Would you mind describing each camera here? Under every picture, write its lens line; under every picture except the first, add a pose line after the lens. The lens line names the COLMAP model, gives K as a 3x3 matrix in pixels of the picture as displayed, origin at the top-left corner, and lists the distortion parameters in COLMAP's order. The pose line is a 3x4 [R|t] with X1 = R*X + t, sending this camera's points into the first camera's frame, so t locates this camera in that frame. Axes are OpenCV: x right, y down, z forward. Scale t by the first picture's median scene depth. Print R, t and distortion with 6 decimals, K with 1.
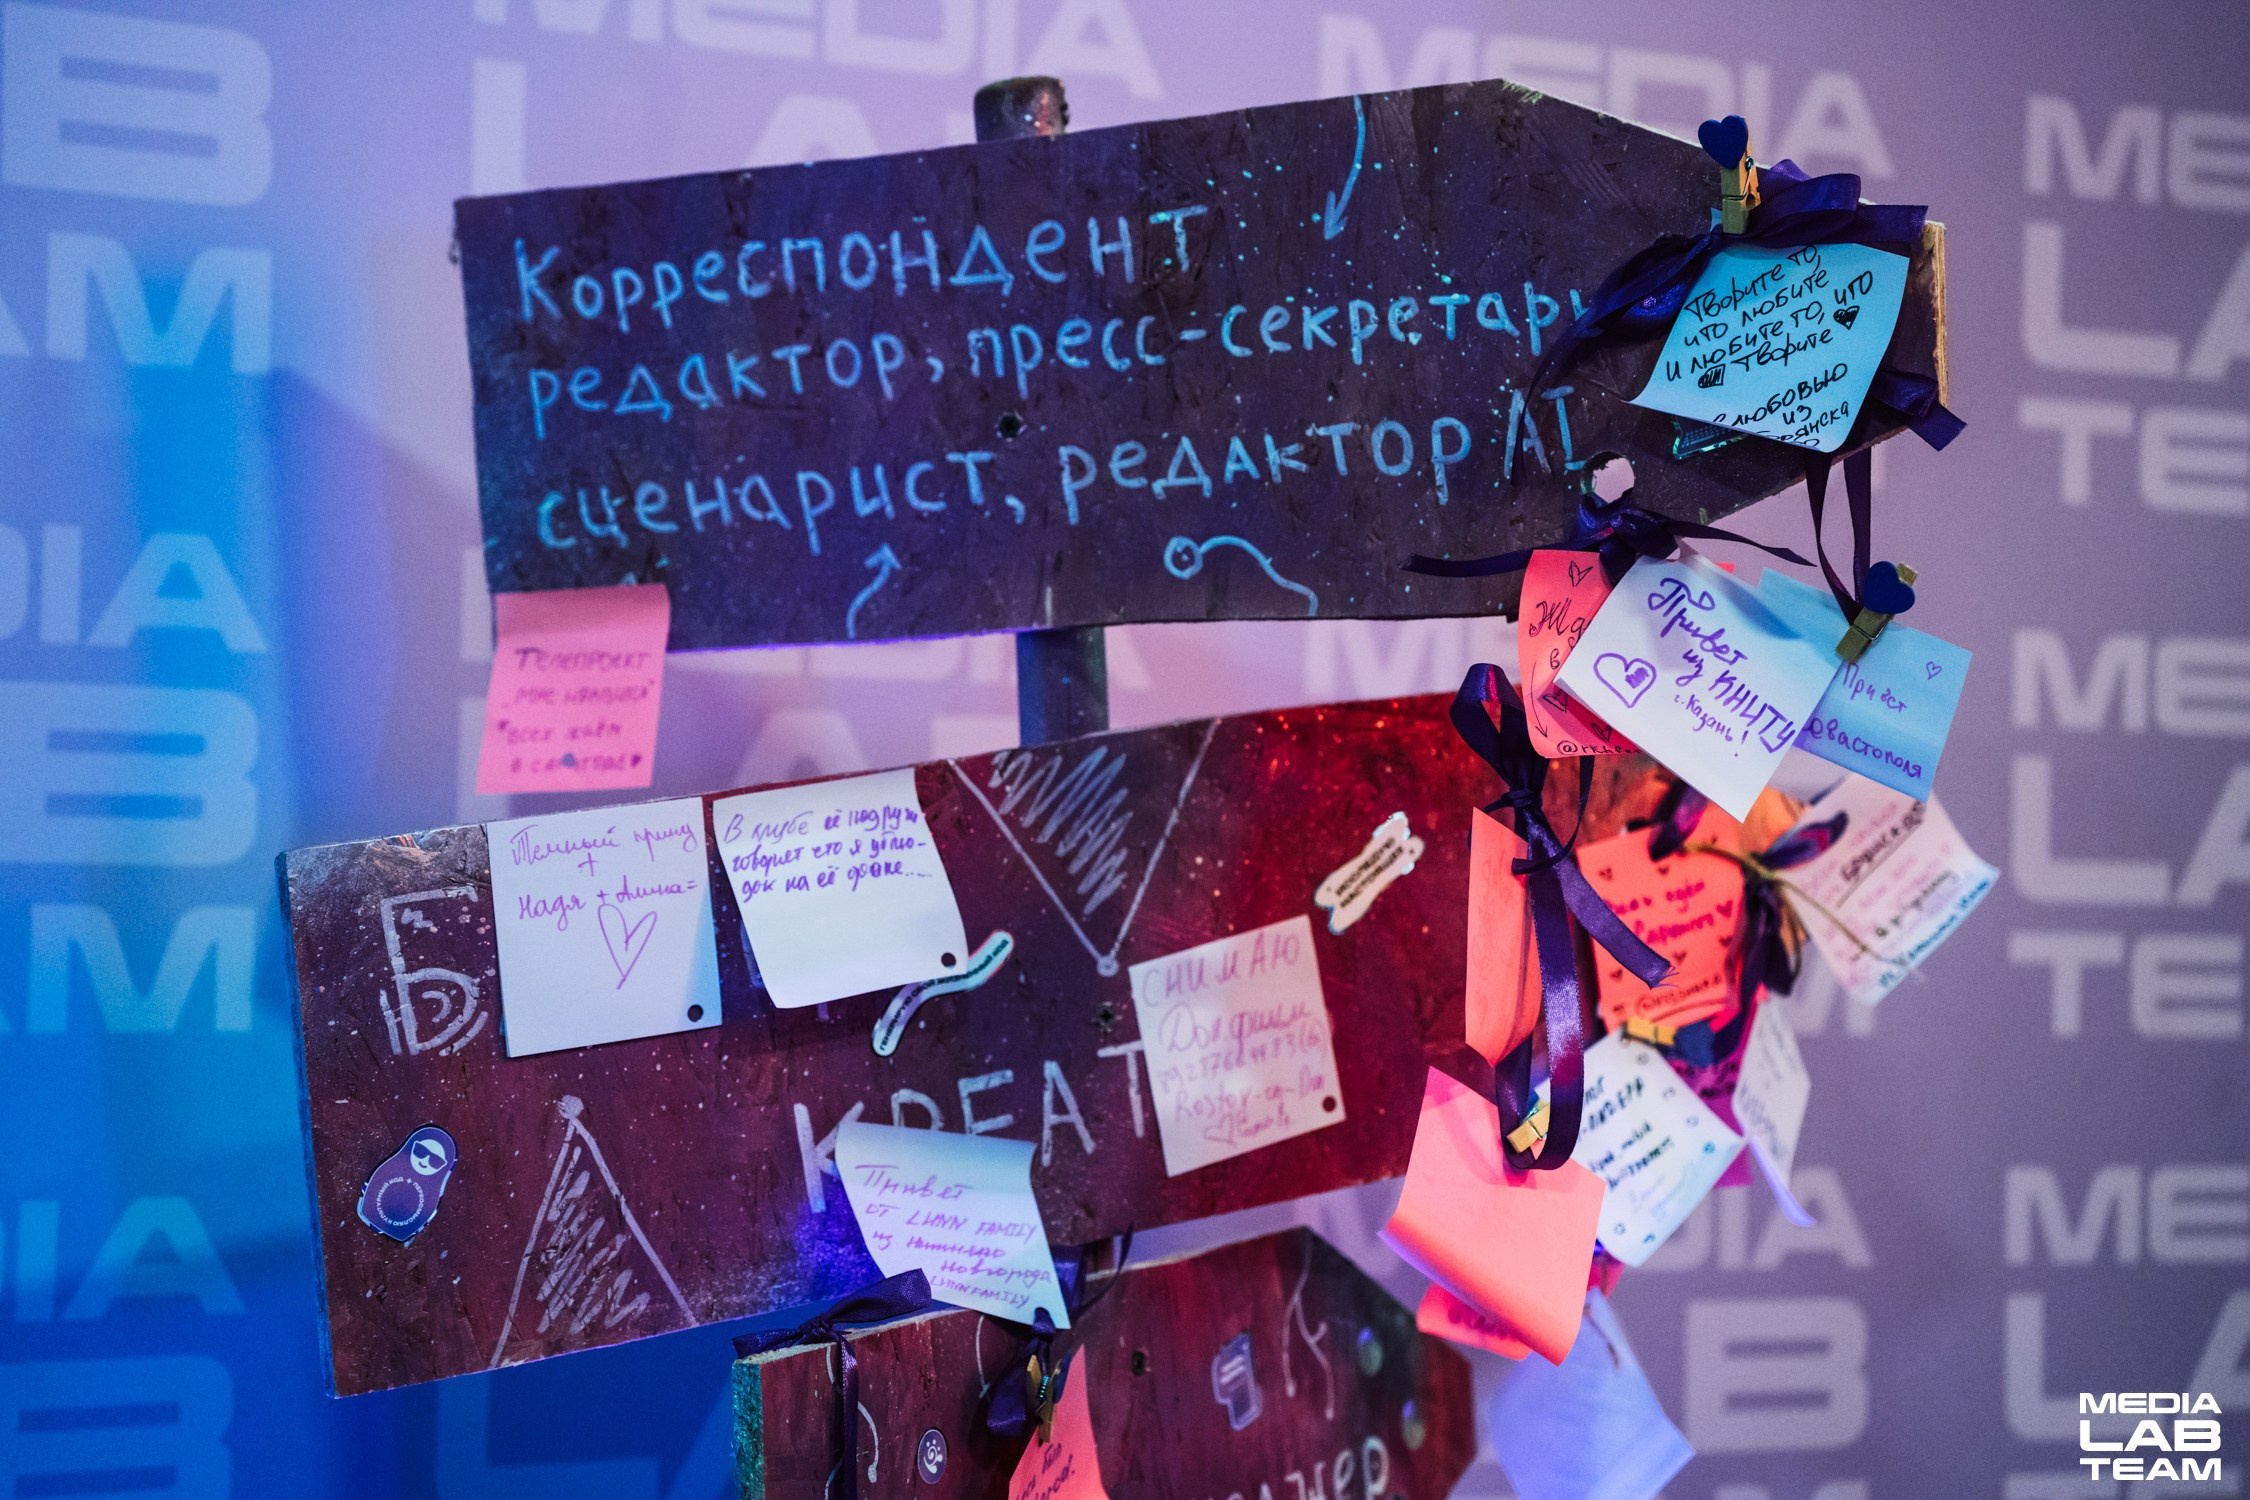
lens RADIAL K [[4528.8, 0, 1124.8], [0, 4528.8, 757.0], [0, 0, 1]] dist [0.251948, 0.000000]
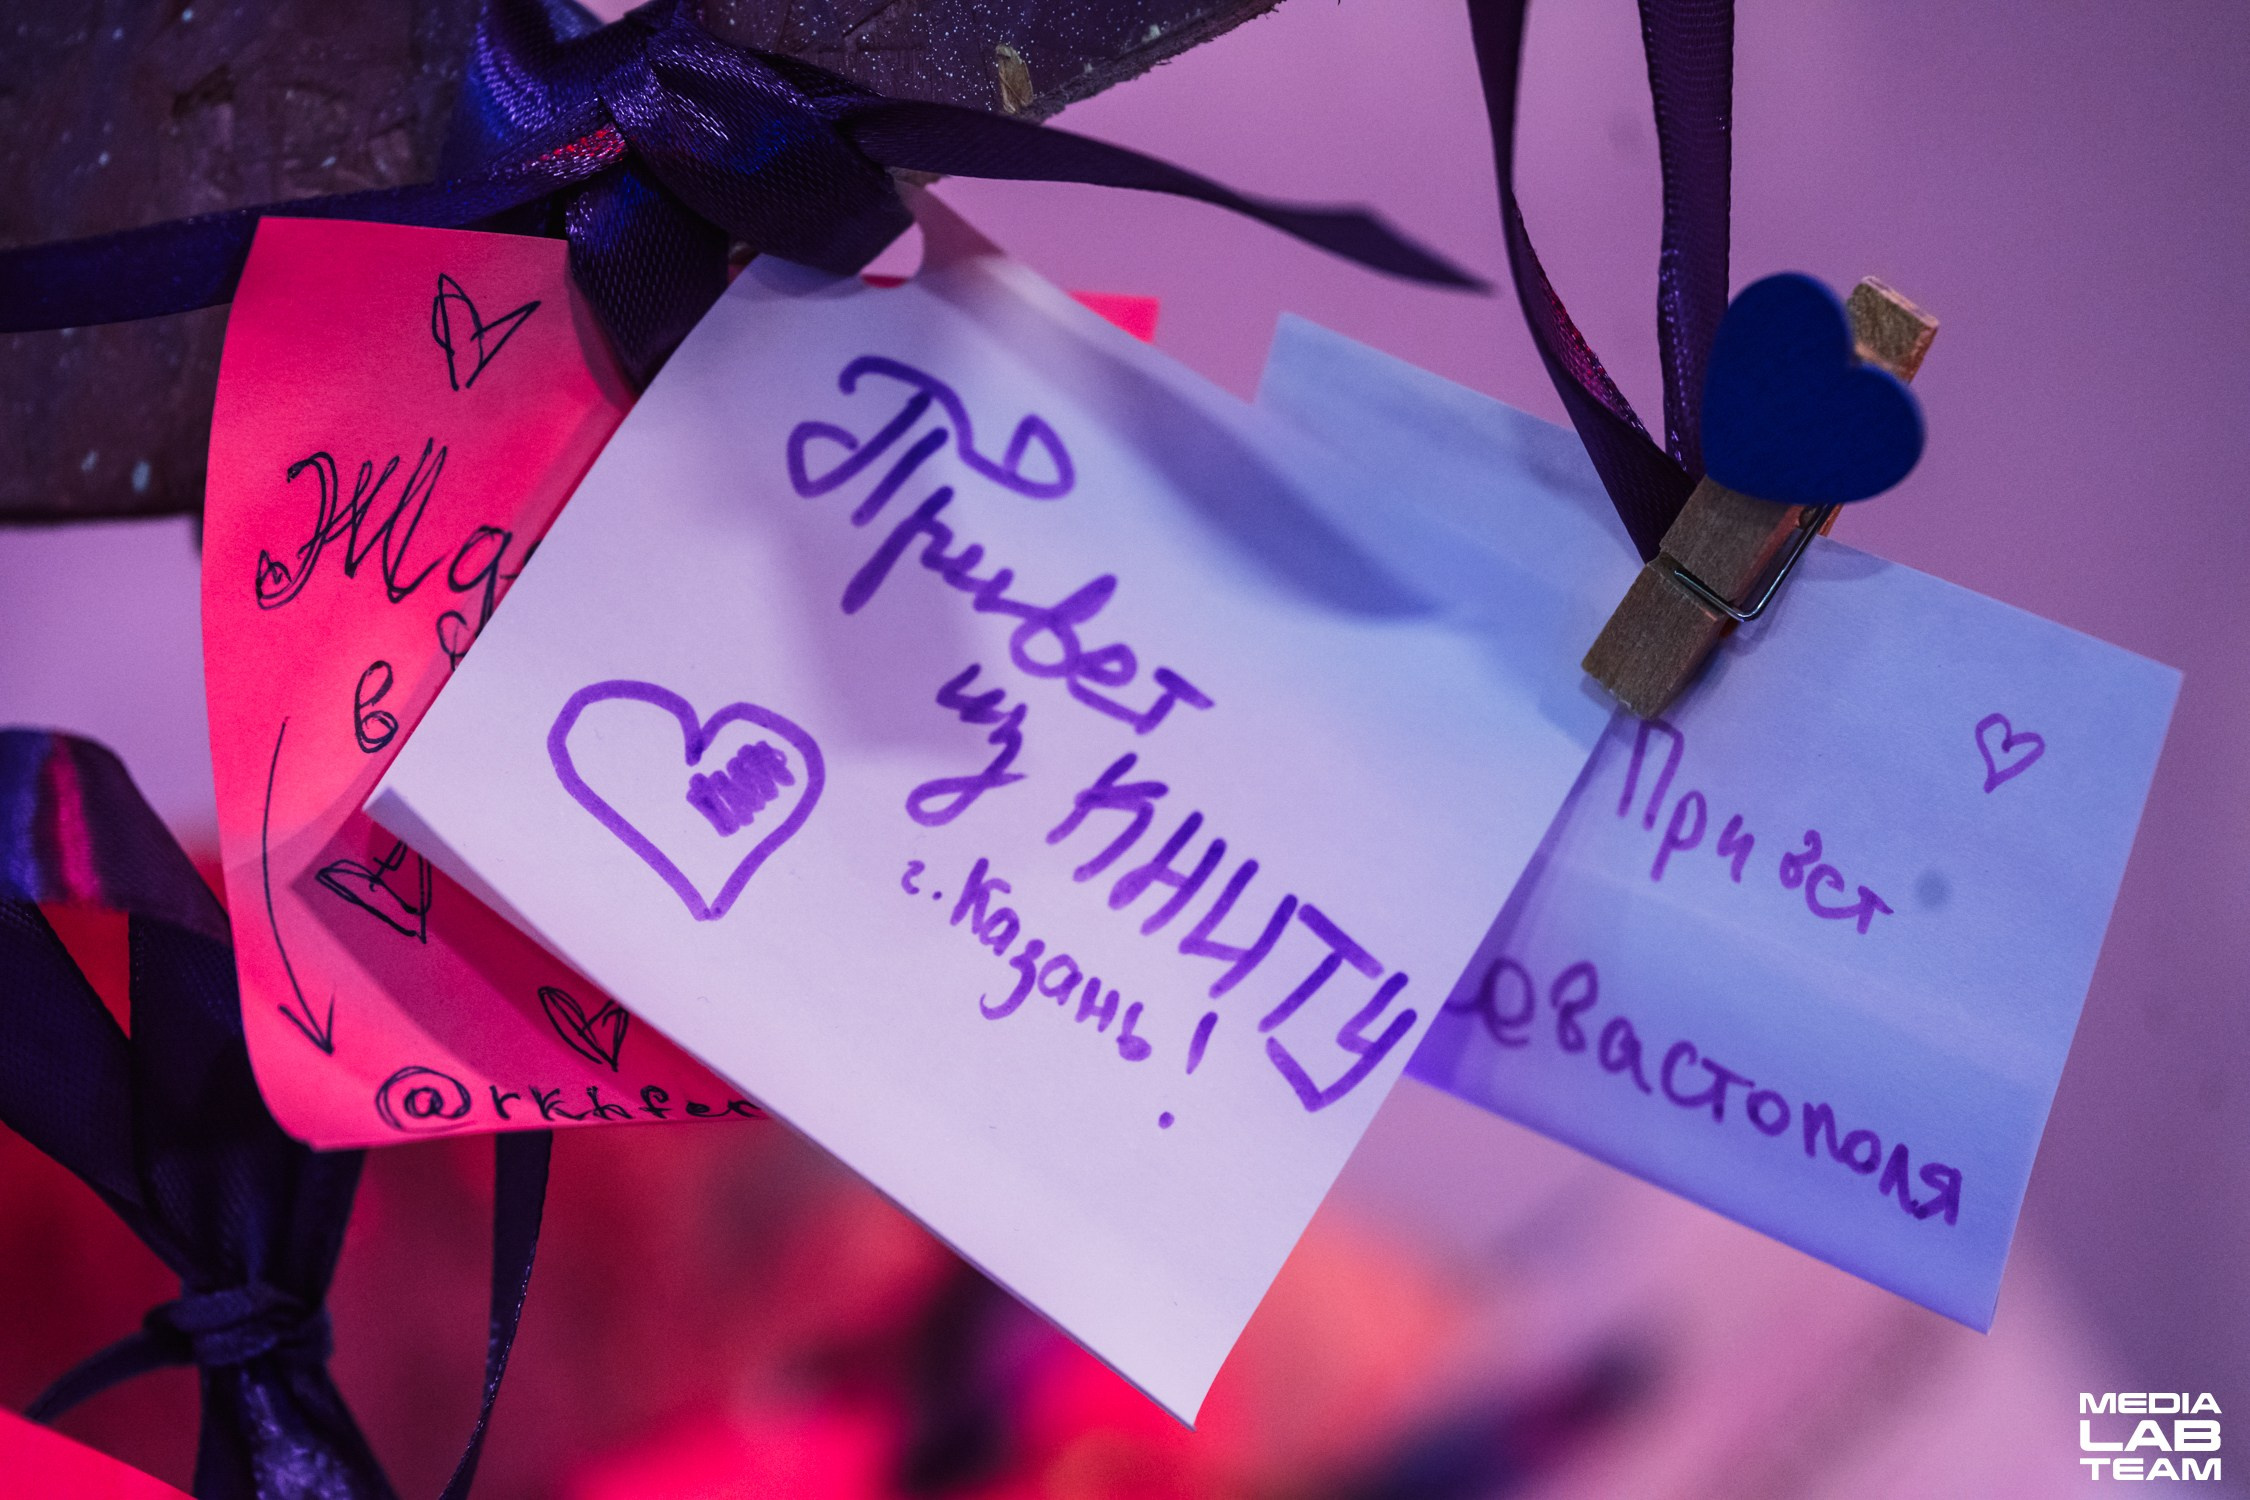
lens RADIAL K [[11982.2, 0, 1123.3], [0, 11982.2, 750.8], [0, 0, 1]] dist [3.896638, 0.000000]
pose [[0.993584, -0.004283, 0.113013, 0.062994], [0.006379, 0.999814, -0.018188, -0.008094], [-0.112914, 0.018792, 0.993427, 0.390985]]
